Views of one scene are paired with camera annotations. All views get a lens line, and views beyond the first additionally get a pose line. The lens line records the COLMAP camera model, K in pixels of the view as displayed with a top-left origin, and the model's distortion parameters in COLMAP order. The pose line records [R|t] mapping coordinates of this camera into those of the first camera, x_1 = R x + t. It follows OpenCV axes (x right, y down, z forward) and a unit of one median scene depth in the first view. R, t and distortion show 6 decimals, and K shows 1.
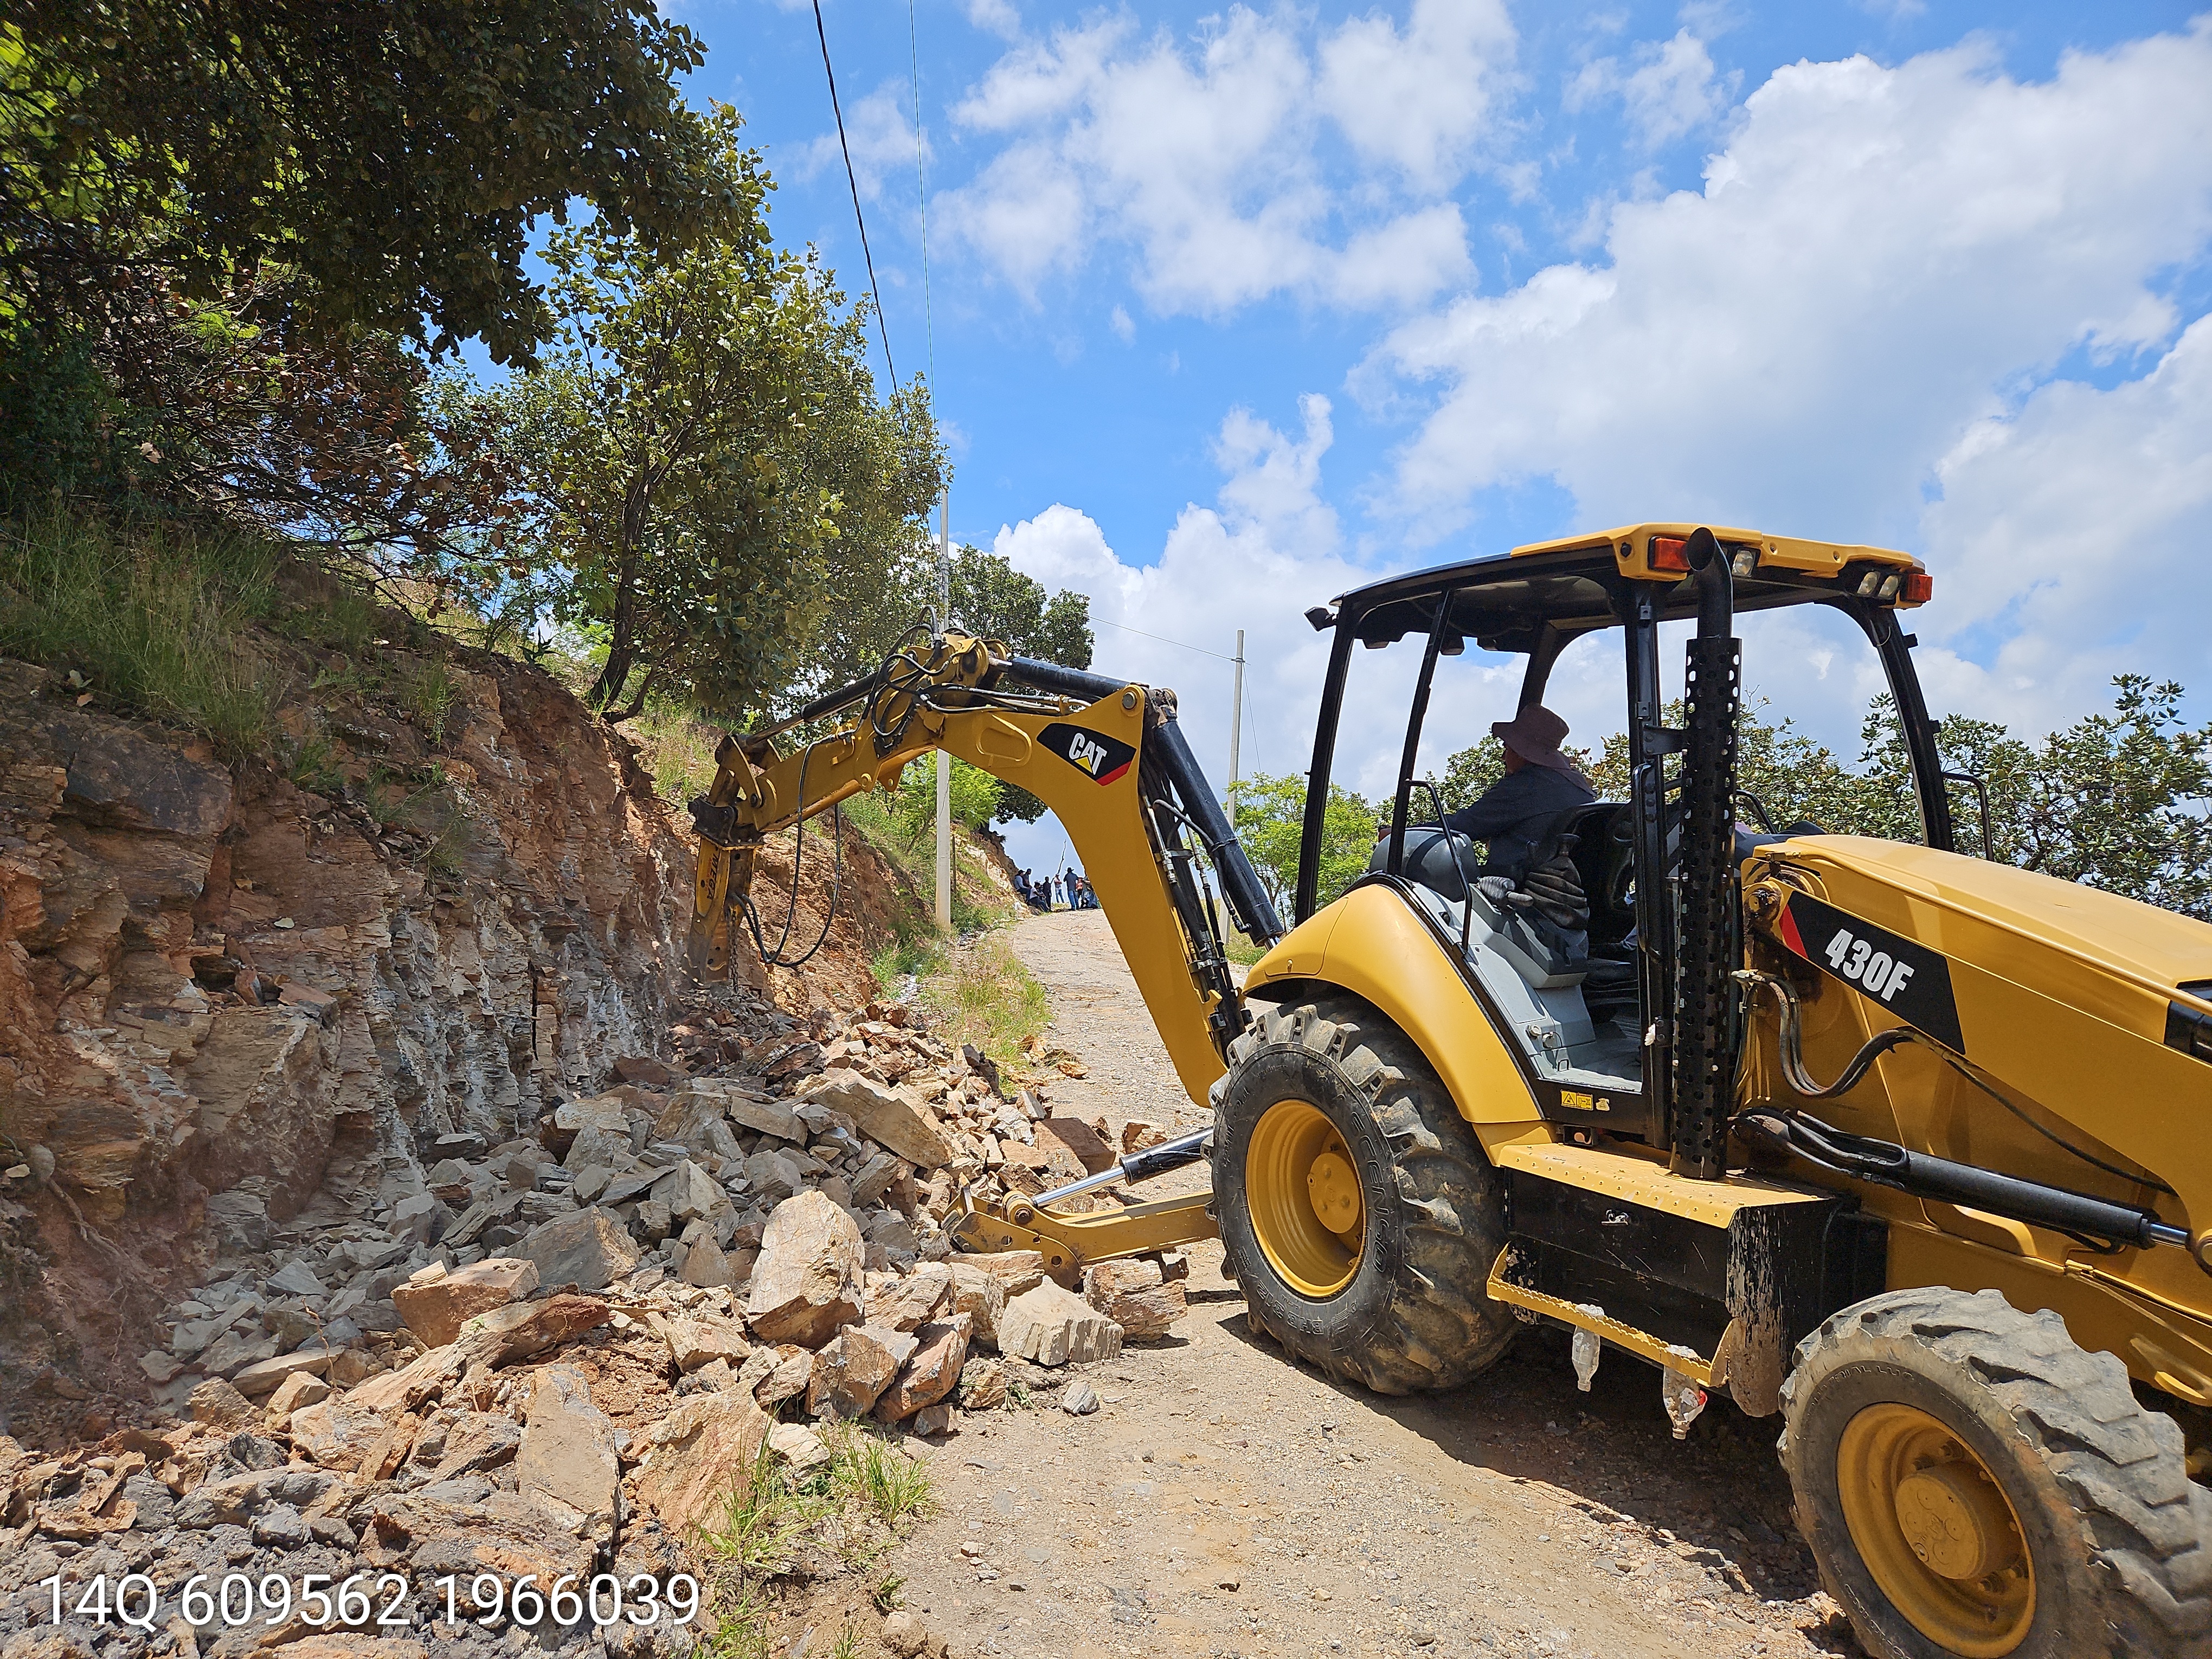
lens RADIAL K [[1480.1, 0, 1086.8], [0, 1480.1, 837.9], [0, 0, 1]] dist [0.080911, -0.070037]
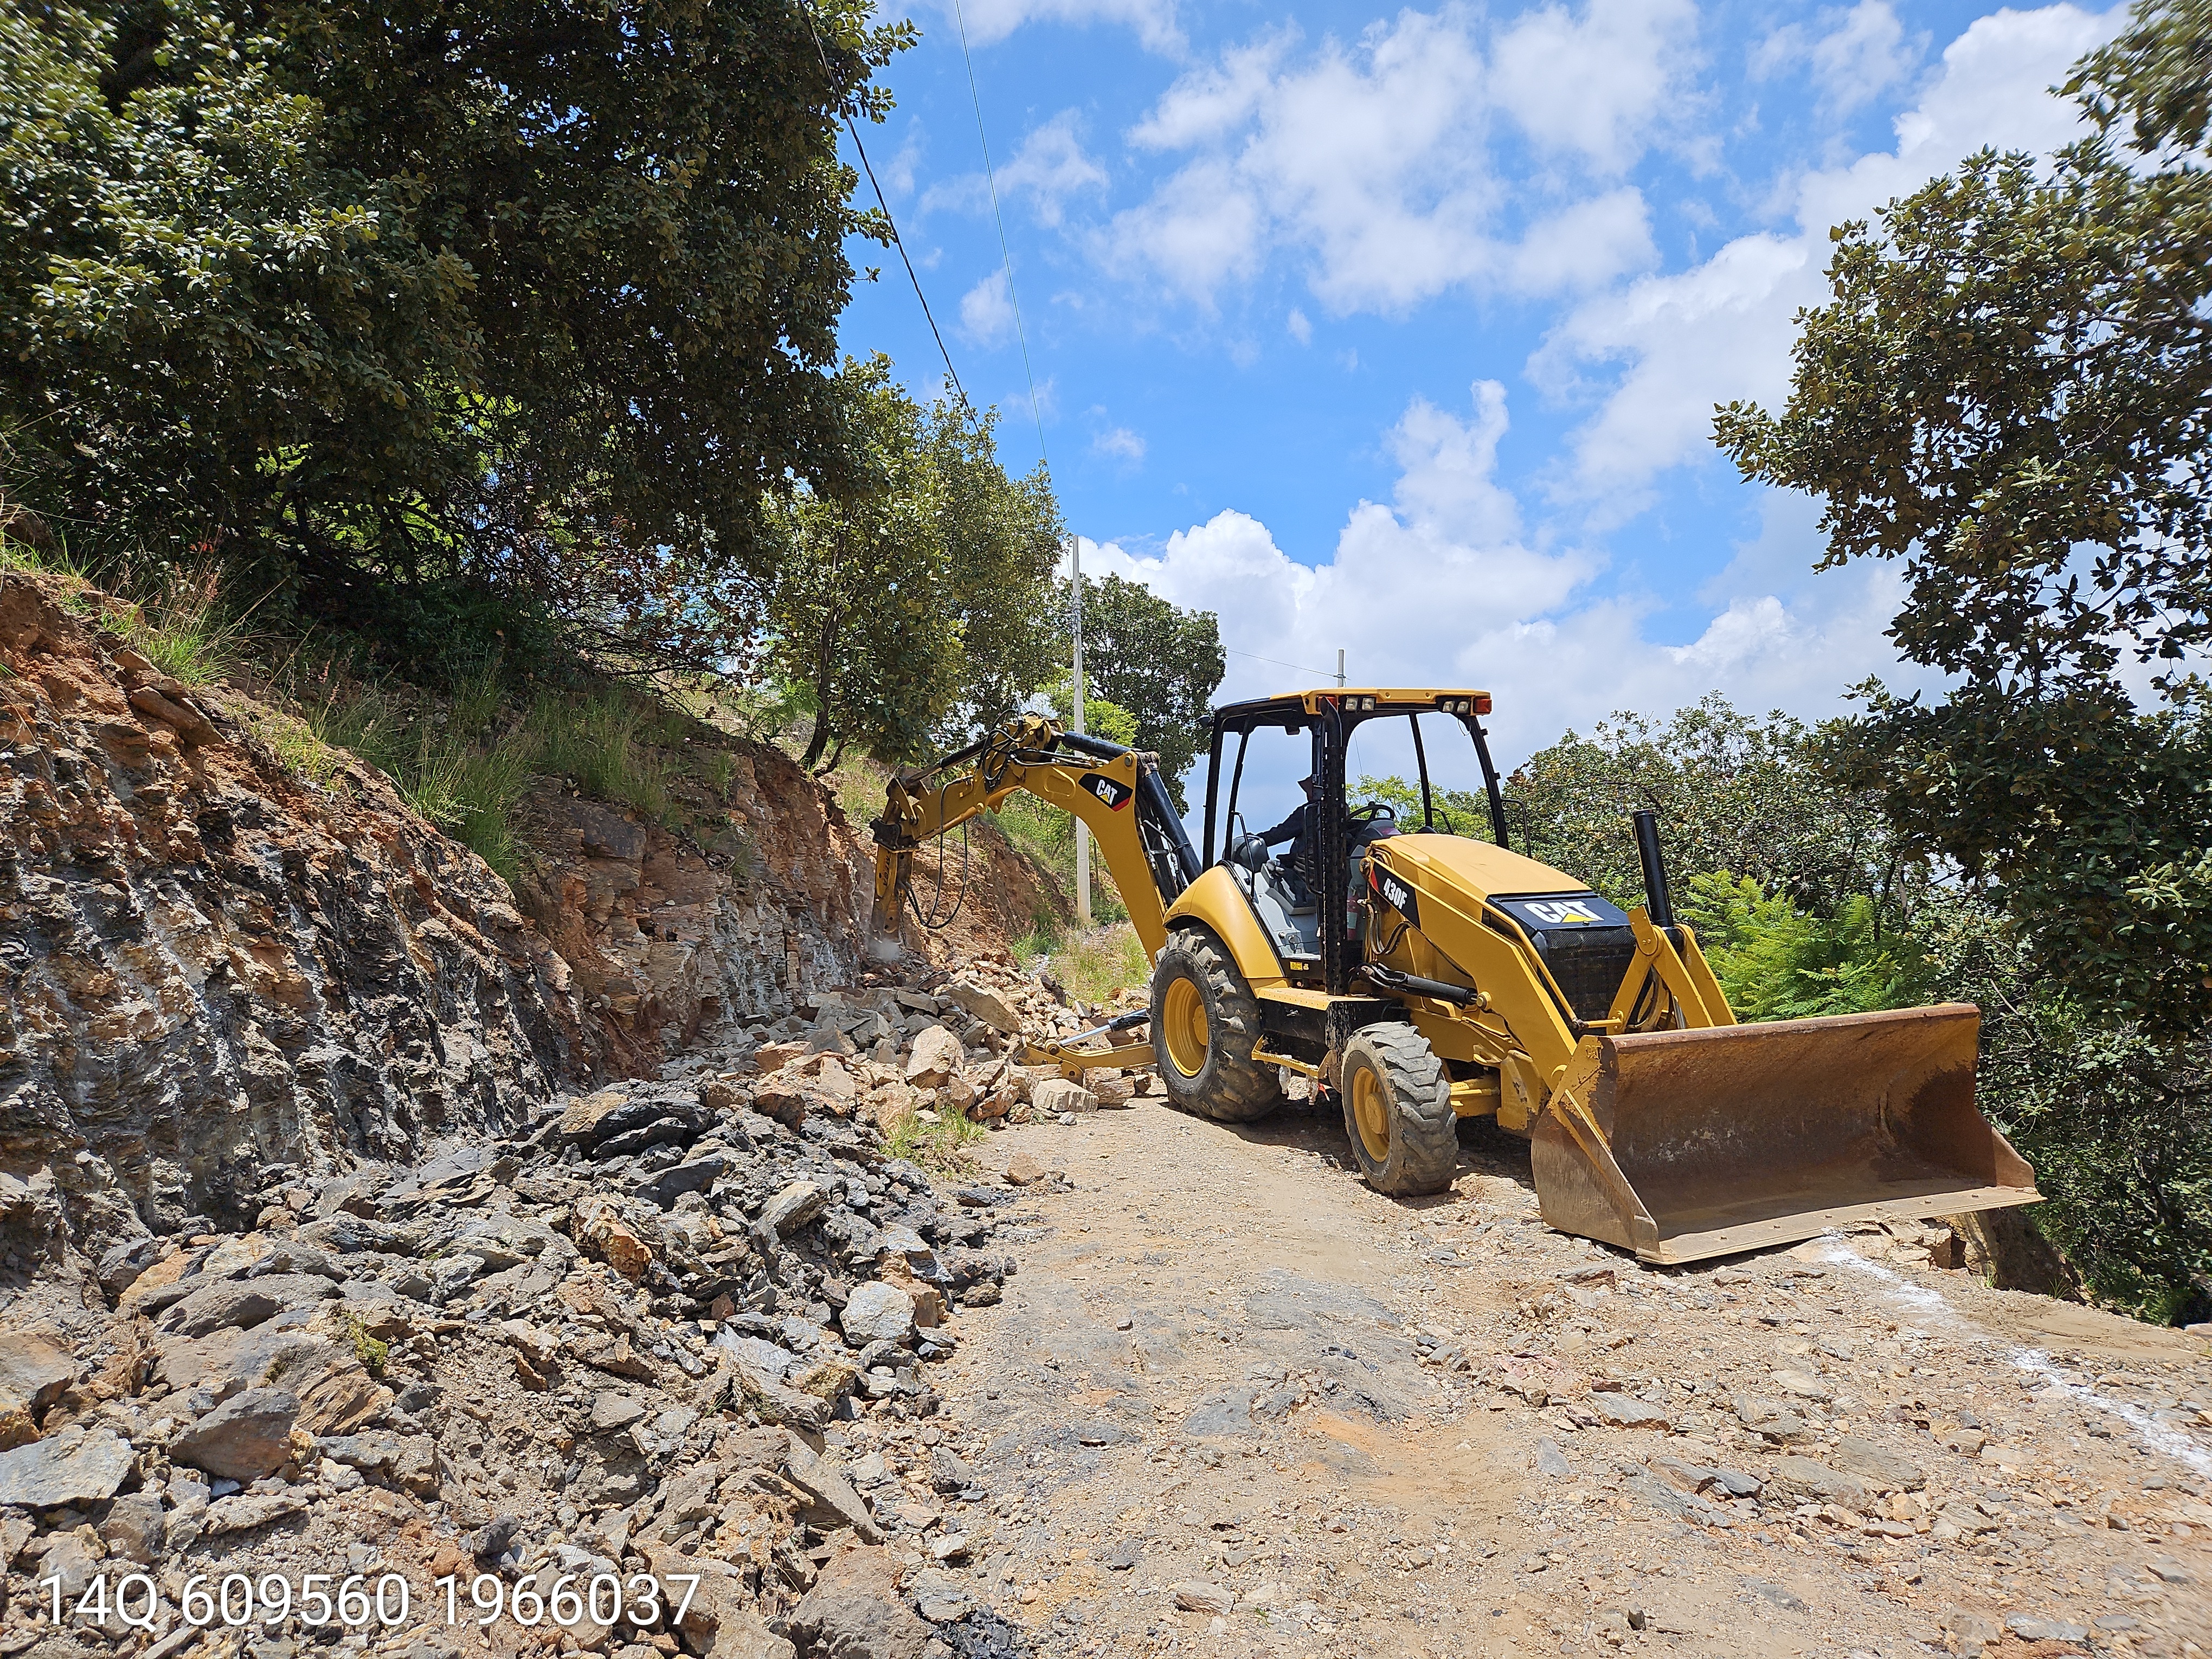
lens RADIAL K [[1480.1, 0, 1108.6], [0, 1480.1, 821.9], [0, 0, 1]] dist [0.080911, -0.070037]
pose [[0.994627, -0.033297, -0.098020, 0.229690], [0.032223, 0.999402, -0.012521, -0.005549], [0.098378, 0.009295, 0.995106, -0.889820]]
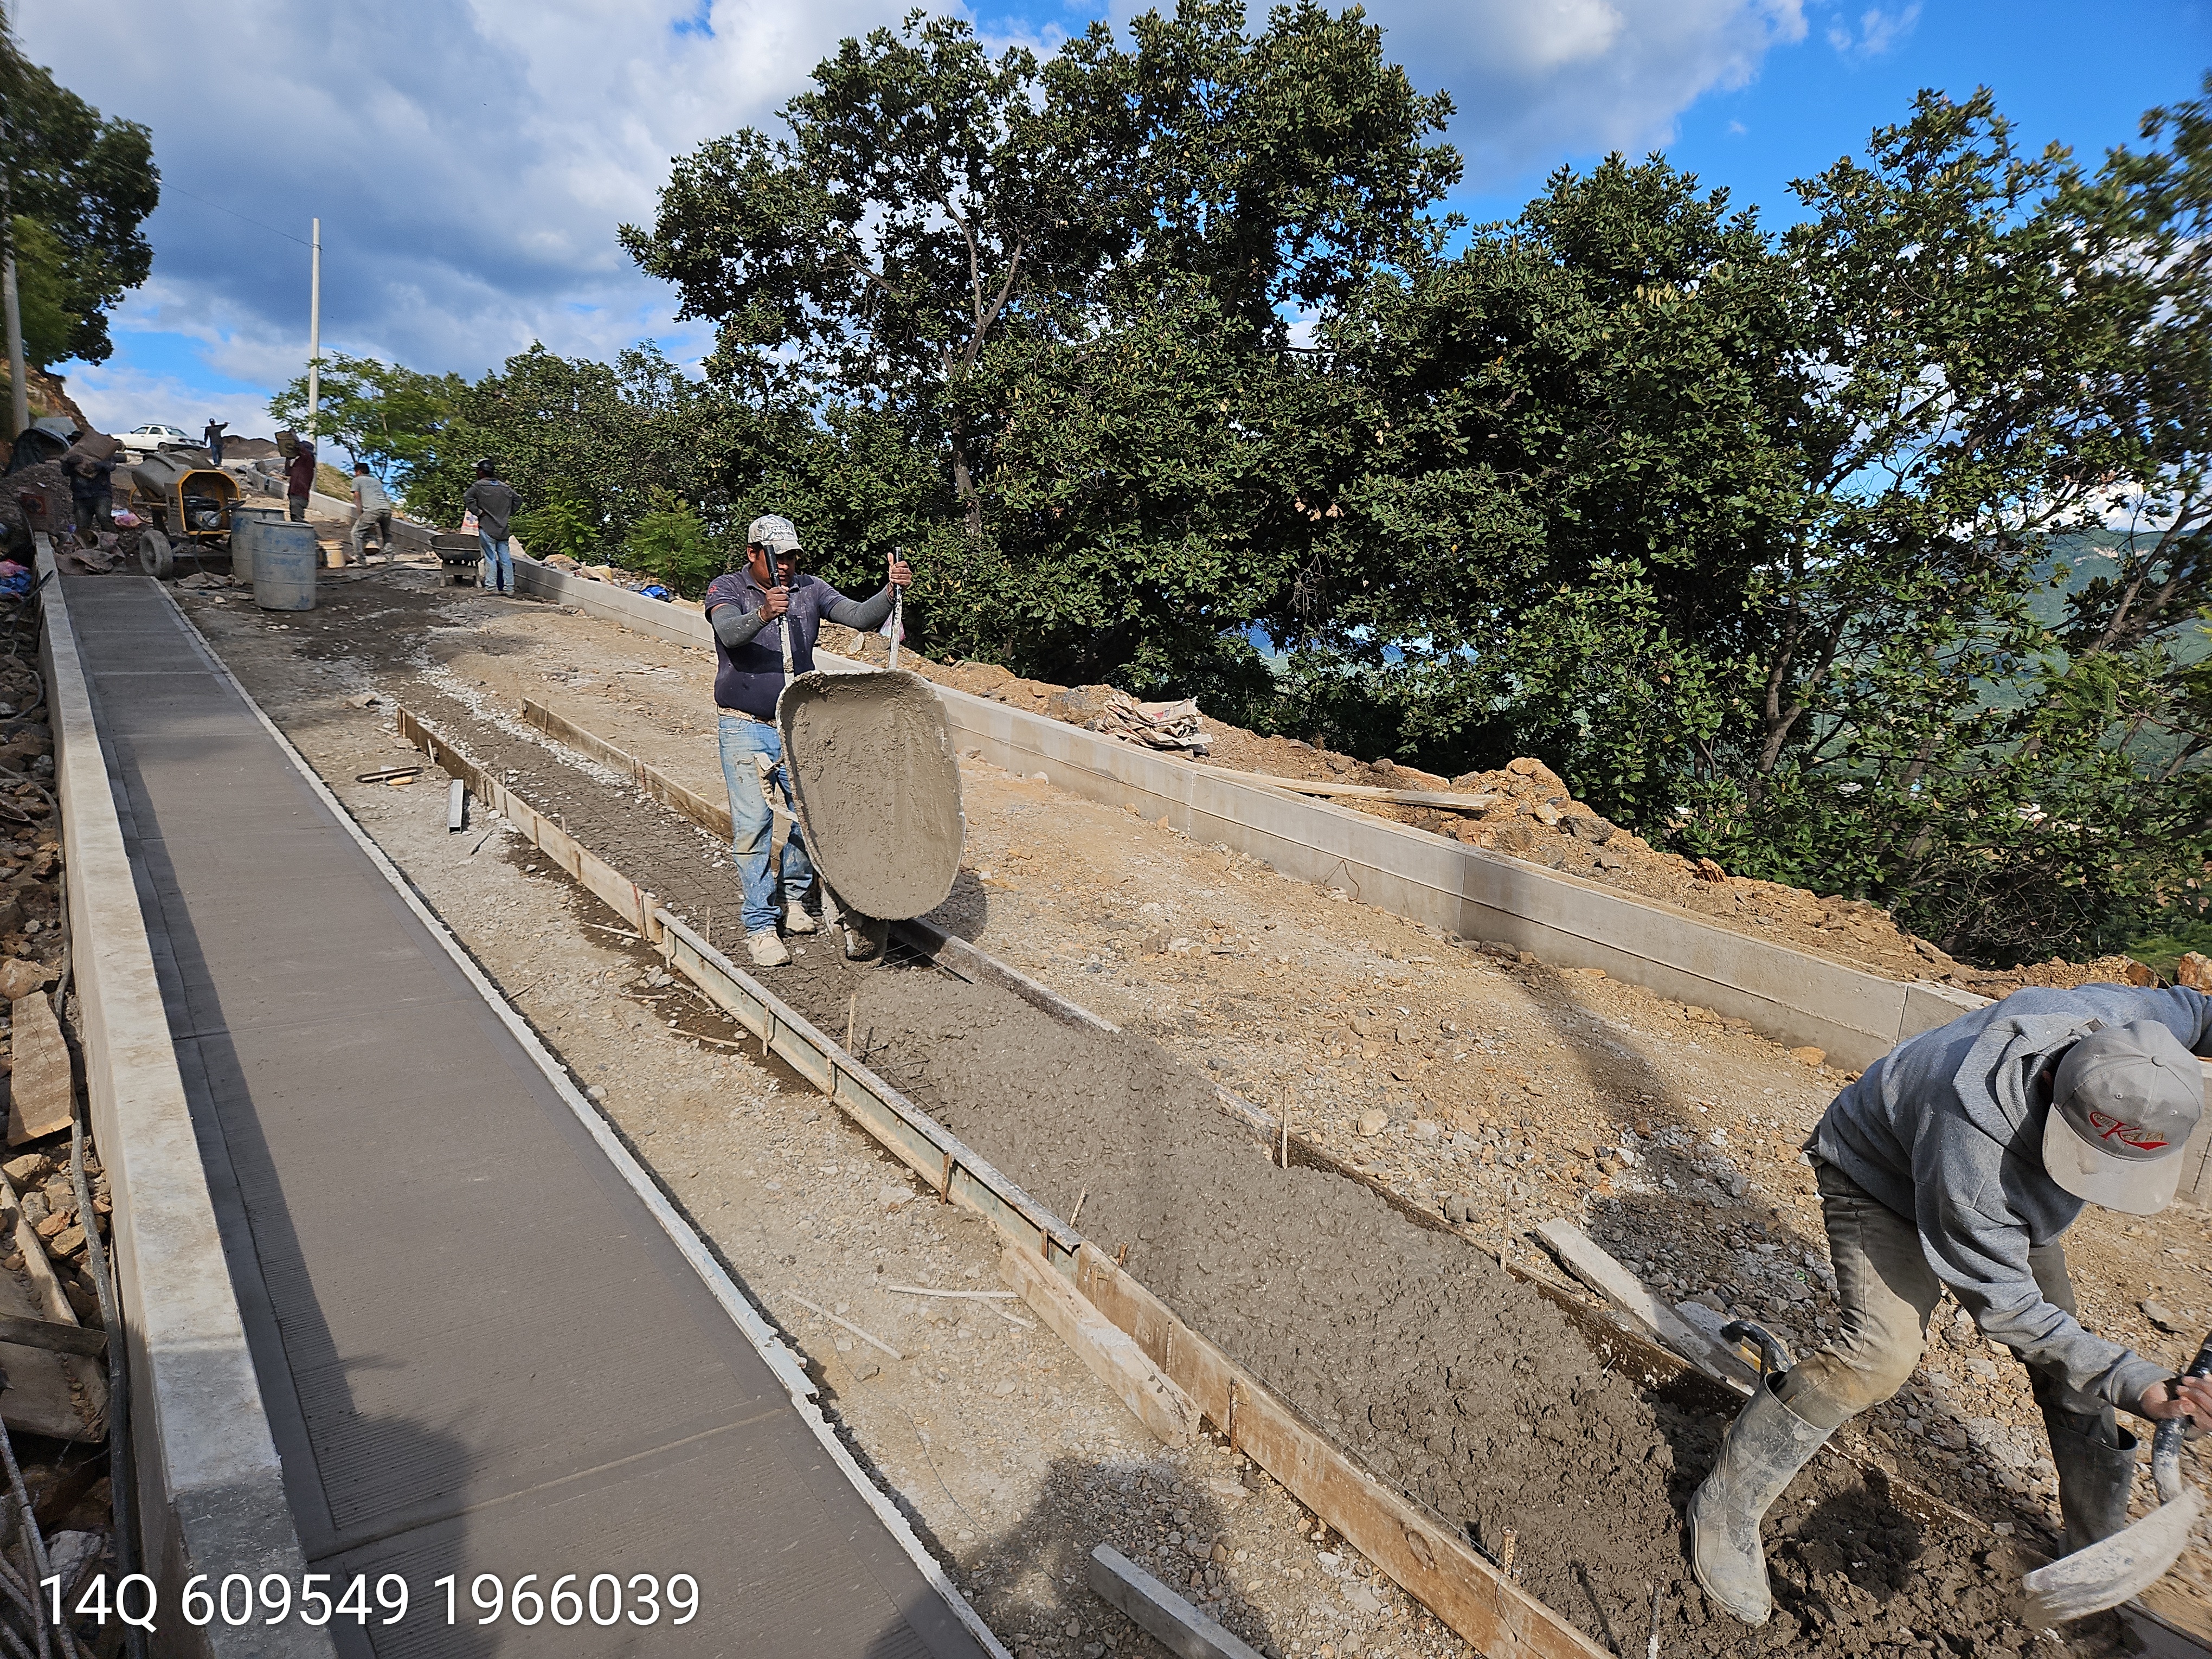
lens RADIAL K [[1480.1, 0, 1073.7], [0, 1480.1, 862.4], [0, 0, 1]] dist [0.080911, -0.070037]
pose [[0.858657, -0.056060, 0.509476, 0.000938], [-0.089191, 0.962493, 0.256228, -0.057700], [-0.504731, -0.265453, 0.821451, -2.068378]]
